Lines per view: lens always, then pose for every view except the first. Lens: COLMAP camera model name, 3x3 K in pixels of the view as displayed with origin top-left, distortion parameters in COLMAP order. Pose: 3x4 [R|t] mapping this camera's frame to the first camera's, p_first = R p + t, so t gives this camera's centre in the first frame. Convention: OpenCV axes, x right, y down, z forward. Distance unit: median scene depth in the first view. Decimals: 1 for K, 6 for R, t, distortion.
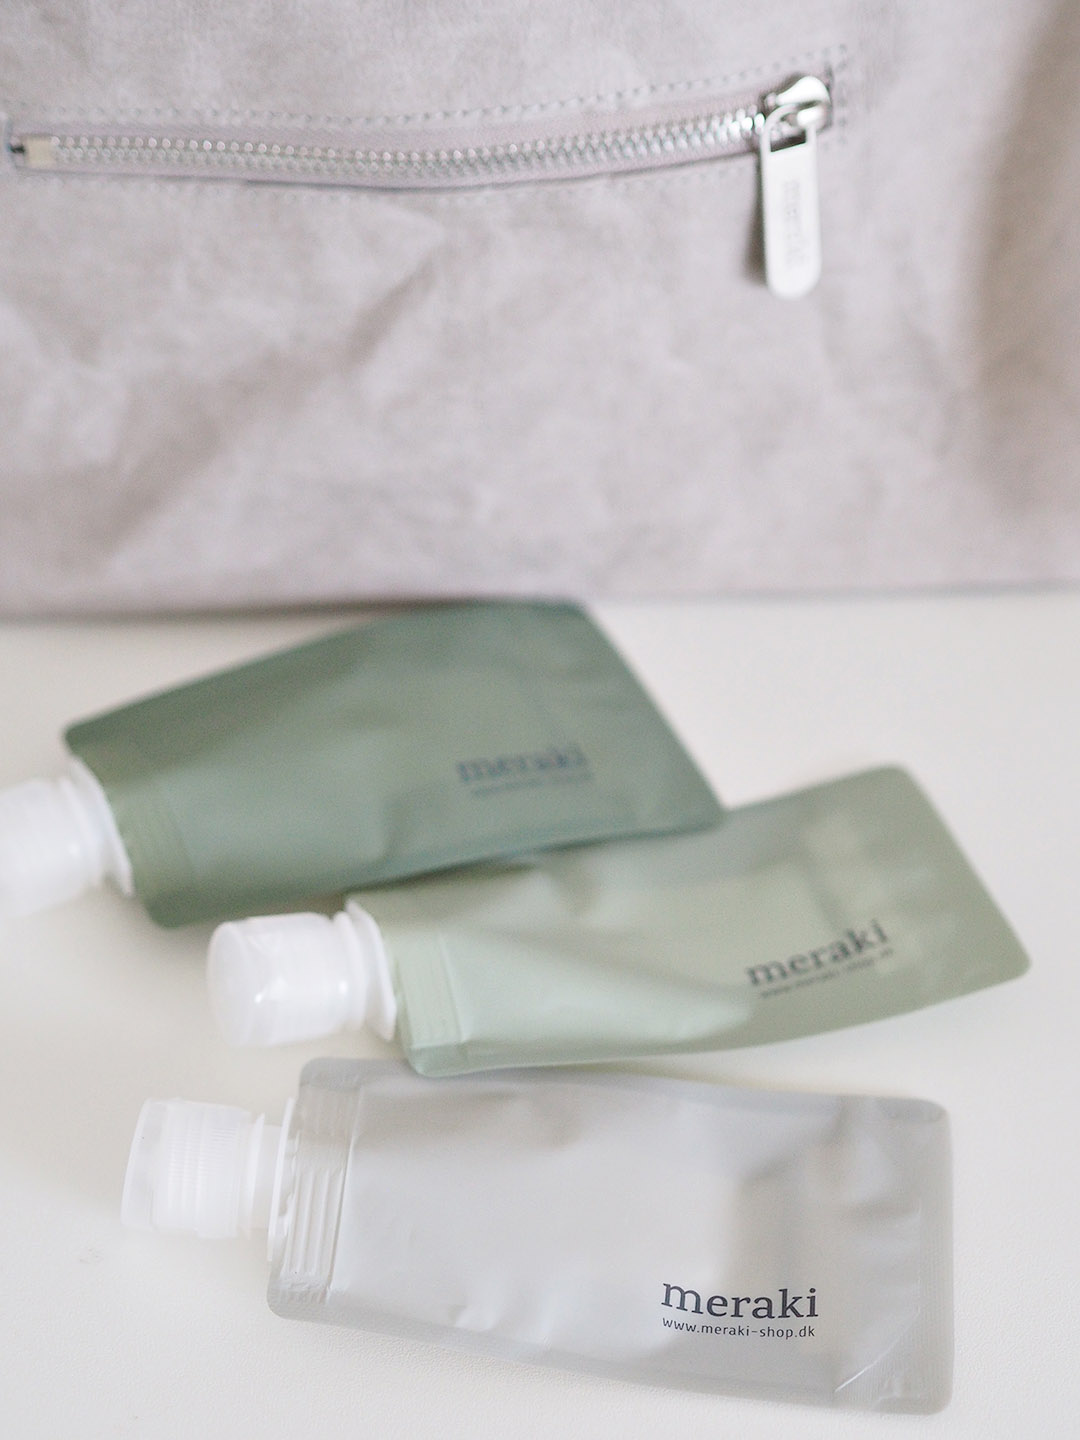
lens RADIAL K [[4040.4, 0, 545.8], [0, 4040.4, 721.2], [0, 0, 1]] dist [0.218530, 0.000000]
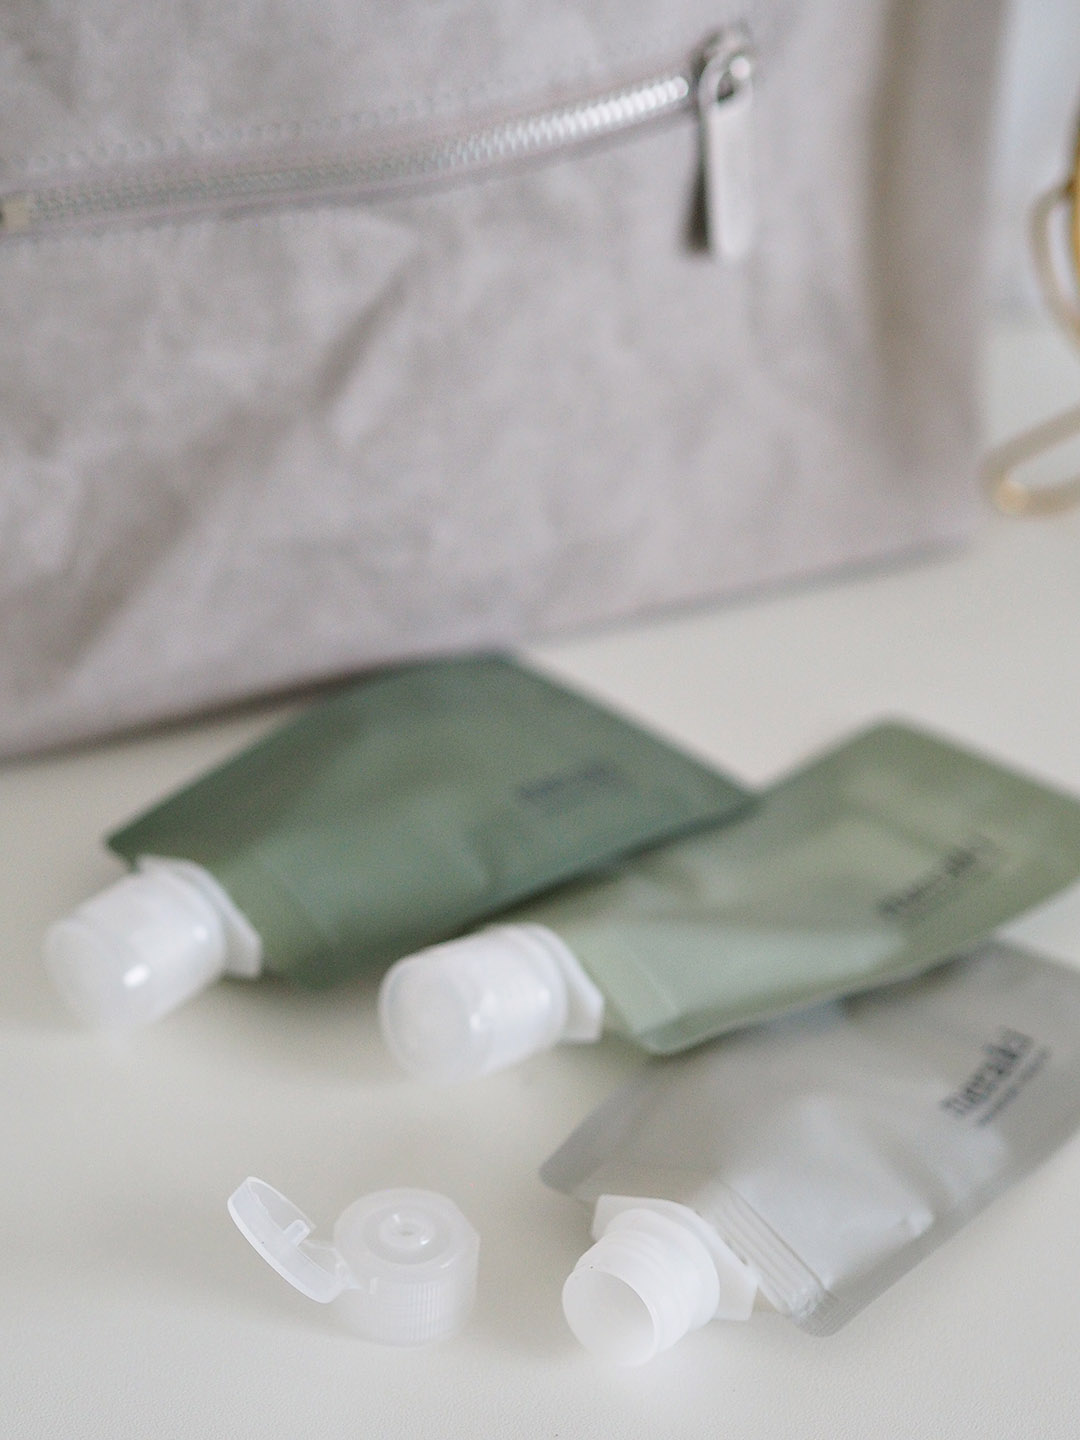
lens RADIAL K [[4040.4, 0, 537.4], [0, 4040.4, 716.1], [0, 0, 1]] dist [0.218530, 0.000000]
pose [[0.920432, -0.189960, 0.341643, -0.342339], [0.237642, 0.965855, -0.103205, 0.094349], [-0.310373, 0.176182, 0.934146, 0.099669]]
